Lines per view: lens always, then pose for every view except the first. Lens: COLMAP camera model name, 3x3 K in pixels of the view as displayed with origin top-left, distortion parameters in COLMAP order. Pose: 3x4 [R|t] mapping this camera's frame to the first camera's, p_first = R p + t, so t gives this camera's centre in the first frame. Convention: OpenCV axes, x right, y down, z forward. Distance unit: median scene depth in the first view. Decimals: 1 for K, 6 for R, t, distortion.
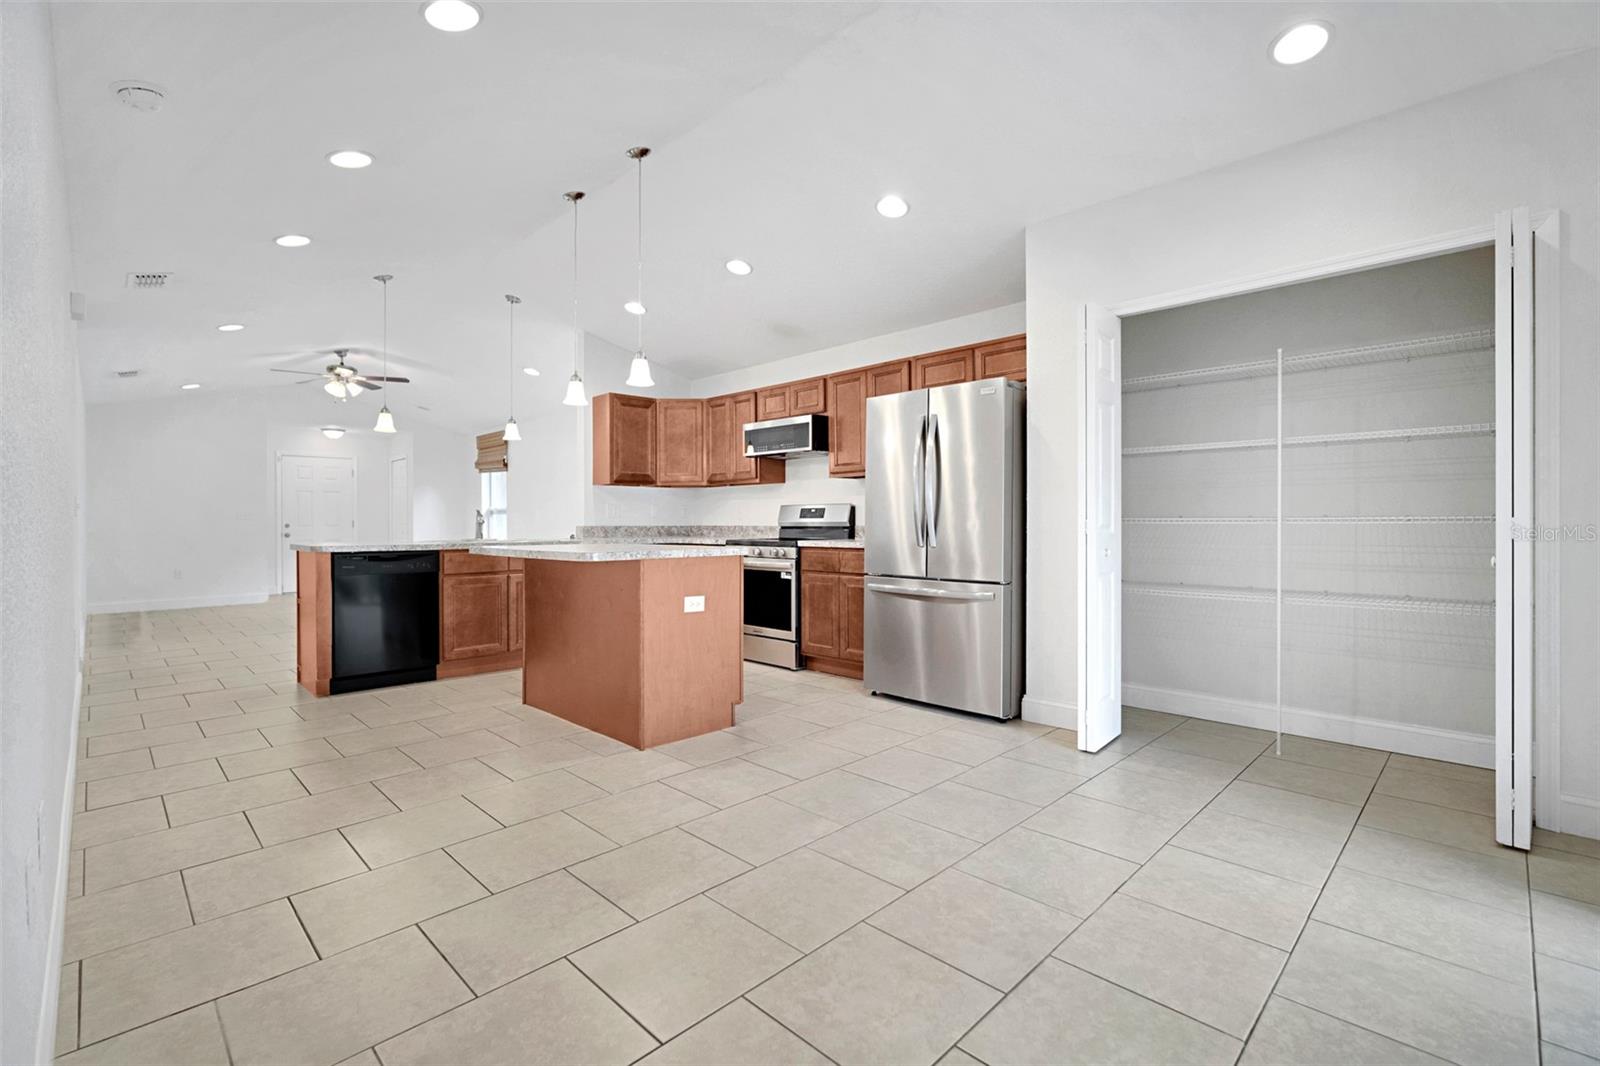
lens RADIAL K [[687.1, 0, 809.1], [0, 687.1, 530.9], [0, 0, 1]] dist [-0.013761, 0.004267]
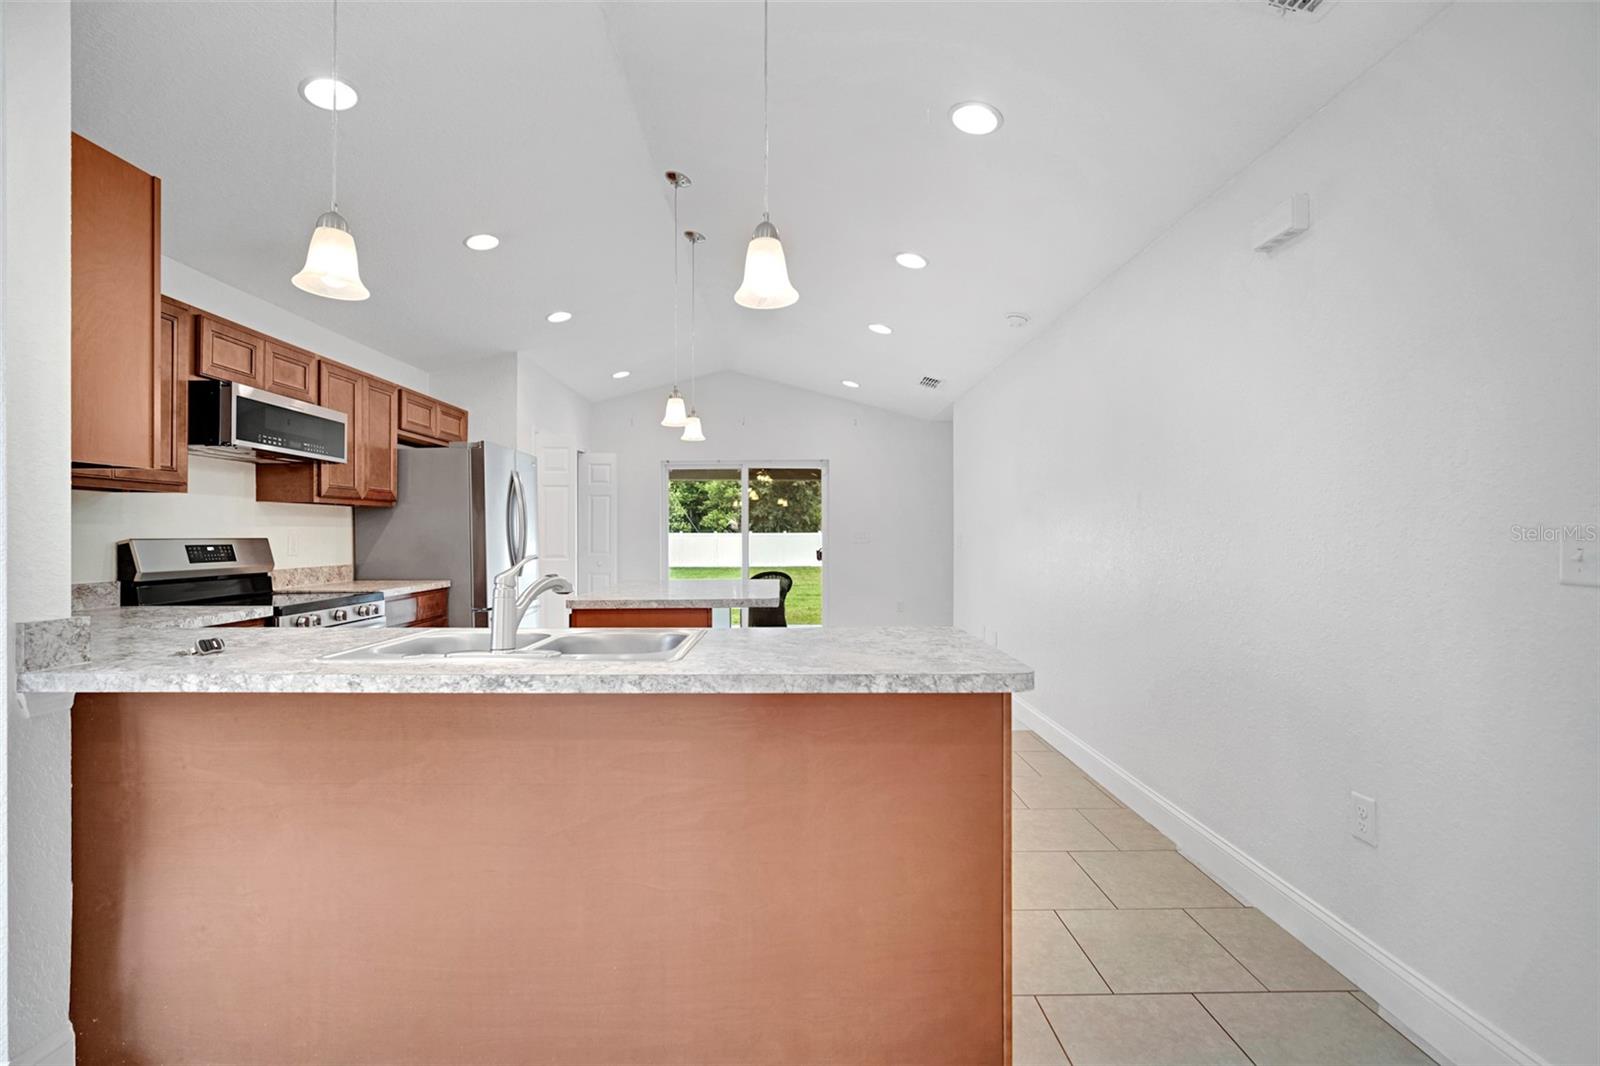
lens RADIAL K [[715.6, 0, 790.4], [0, 715.6, 540.0], [0, 0, 1]] dist [-0.004617, 0.000513]
pose [[-0.693737, -0.009264, 0.720169, -0.787216], [0.000626, 0.999909, 0.013466, -0.046228], [-0.720228, 0.009793, -0.693668, 1.098565]]
